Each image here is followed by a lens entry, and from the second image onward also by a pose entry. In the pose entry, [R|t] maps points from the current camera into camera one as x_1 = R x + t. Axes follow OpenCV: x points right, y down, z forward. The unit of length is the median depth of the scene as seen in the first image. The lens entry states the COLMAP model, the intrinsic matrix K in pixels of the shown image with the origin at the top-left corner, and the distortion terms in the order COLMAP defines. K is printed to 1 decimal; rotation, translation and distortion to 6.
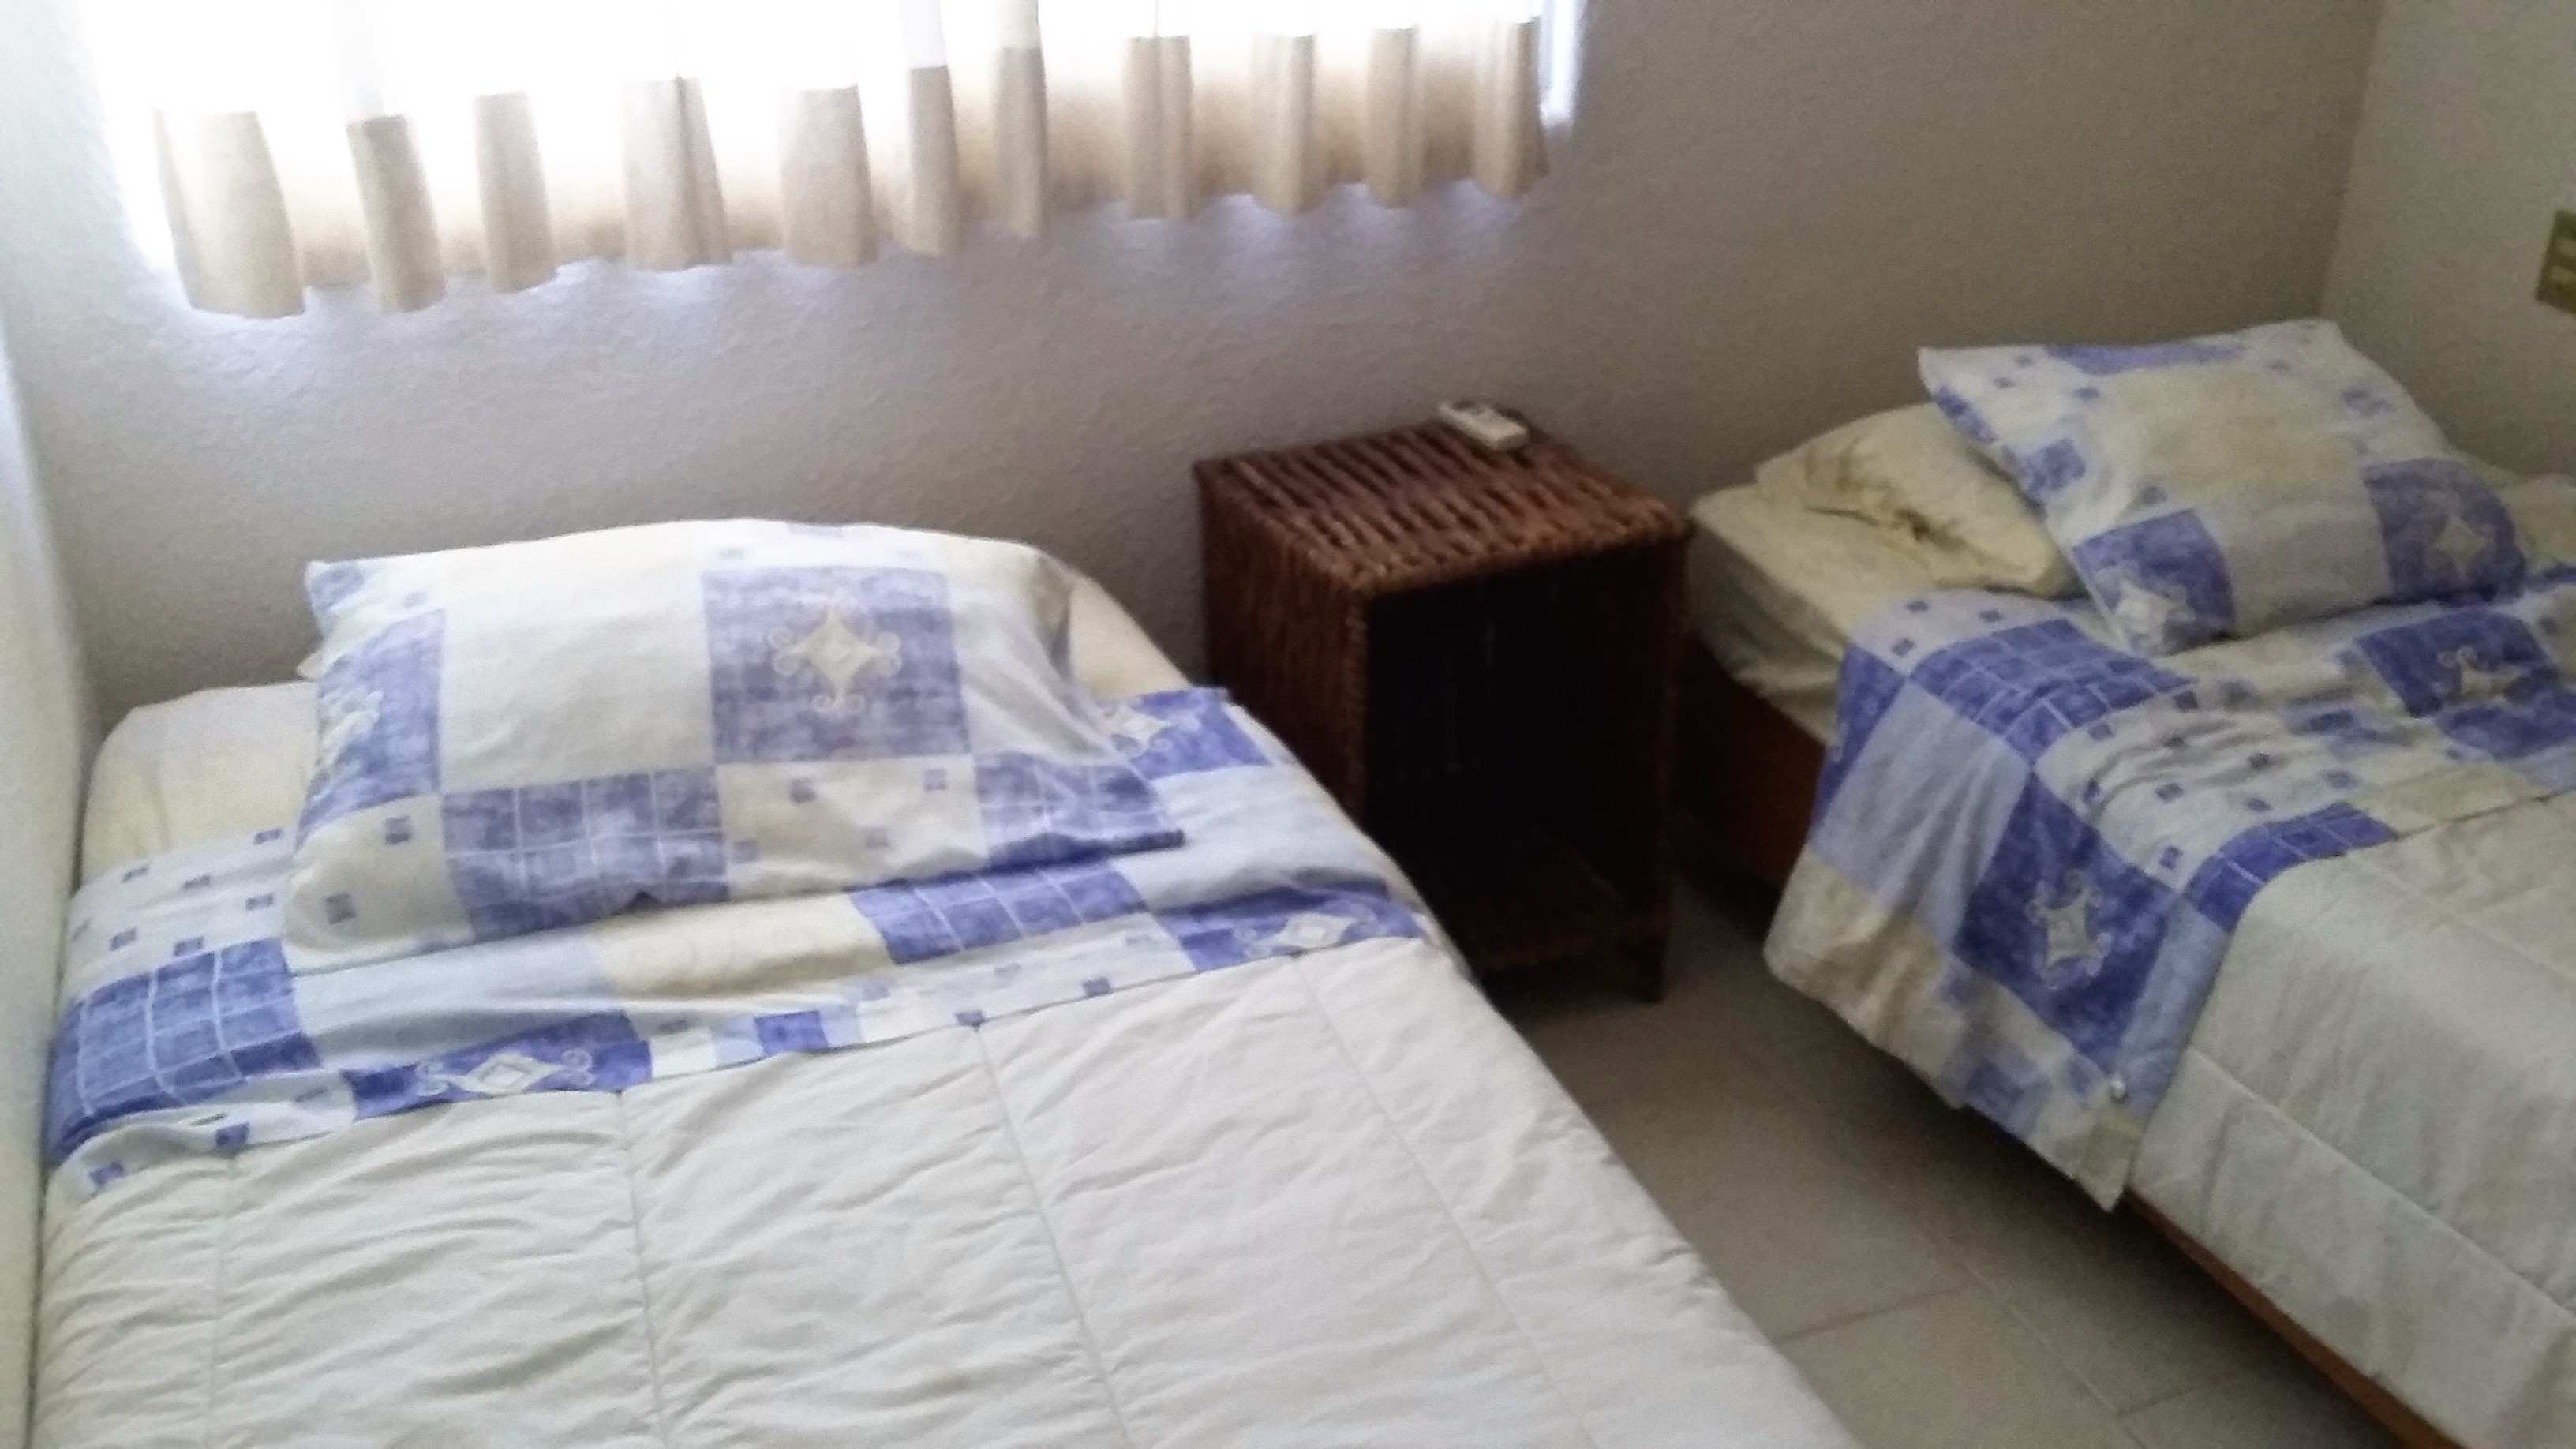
lens RADIAL K [[2167.8, 0, 1463.9], [0, 2167.8, 725.7], [0, 0, 1]] dist [0.036611, -0.076440]
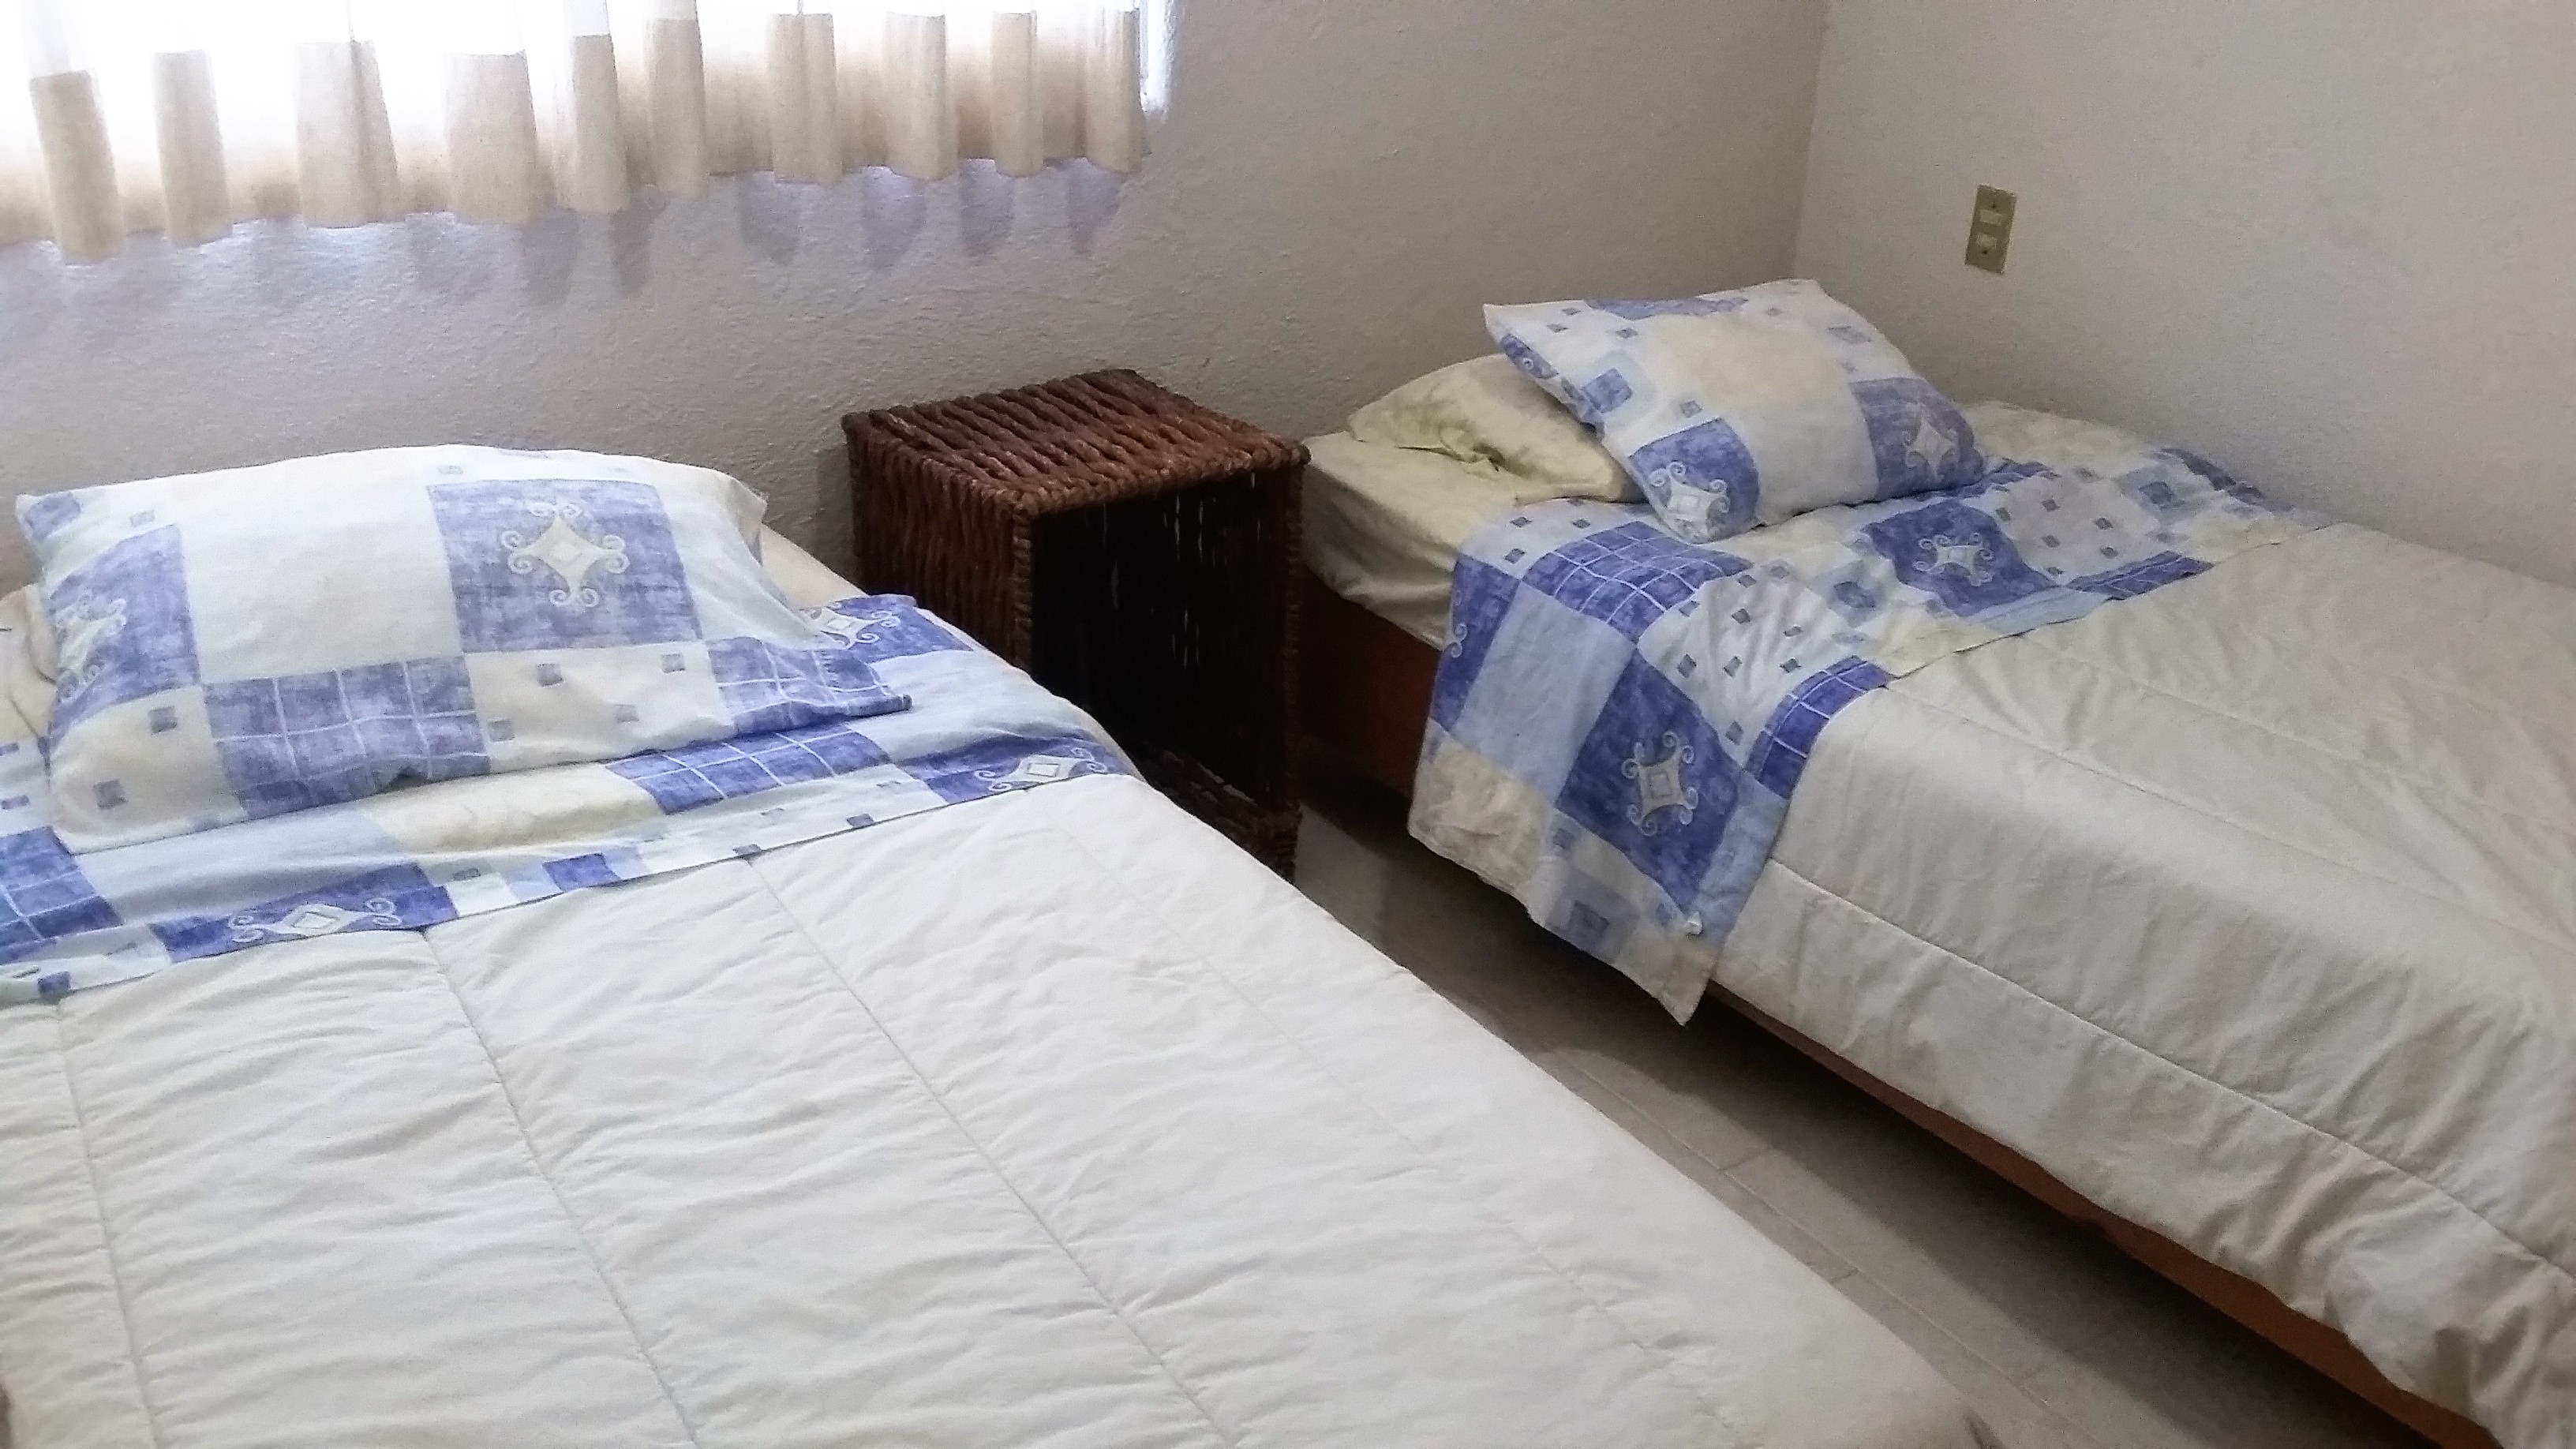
lens RADIAL K [[2167.8, 0, 1463.9], [0, 2167.8, 725.7], [0, 0, 1]] dist [0.036611, -0.076440]
pose [[0.971336, -0.072220, 0.226473, -0.107589], [0.083244, 0.995746, -0.039498, 0.131596], [-0.222657, 0.057218, 0.973216, -0.144521]]
